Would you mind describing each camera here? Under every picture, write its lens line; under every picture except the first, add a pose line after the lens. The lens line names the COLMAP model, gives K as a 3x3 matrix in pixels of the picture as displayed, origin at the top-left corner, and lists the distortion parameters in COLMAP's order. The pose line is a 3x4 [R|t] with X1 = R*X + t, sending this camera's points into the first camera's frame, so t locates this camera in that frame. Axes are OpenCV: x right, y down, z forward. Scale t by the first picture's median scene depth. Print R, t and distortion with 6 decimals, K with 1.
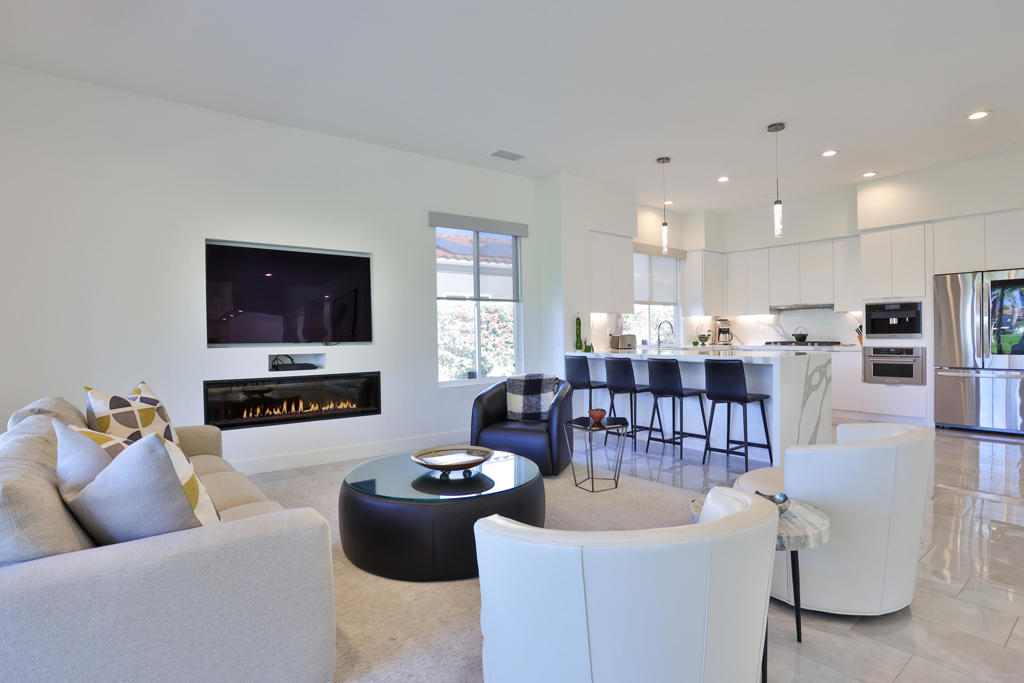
lens RADIAL K [[545.1, 0, 512.0], [0, 545.1, 341.5], [0, 0, 1]] dist [0.000578, 0.000182]
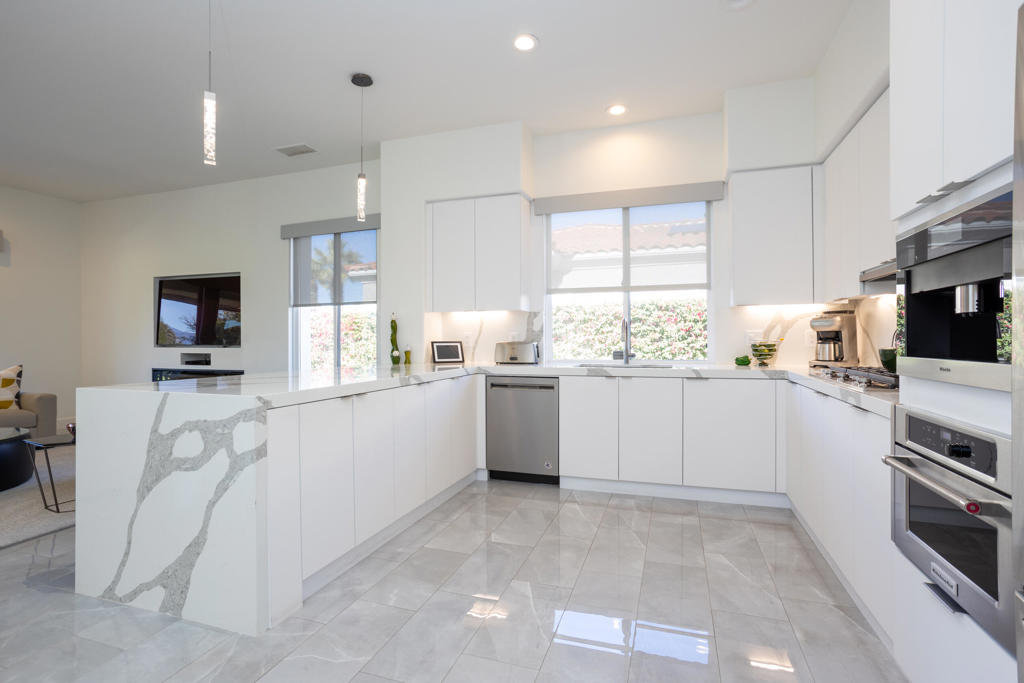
lens RADIAL K [[484.0, 0, 519.2], [0, 484.0, 340.3], [0, 0, 1]] dist [-0.000349, 0.000269]
pose [[0.513016, 0.011303, -0.858304, 1.045276], [-0.012534, 0.999905, 0.005676, -0.026714], [0.858287, 0.007847, 0.513110, 1.024261]]
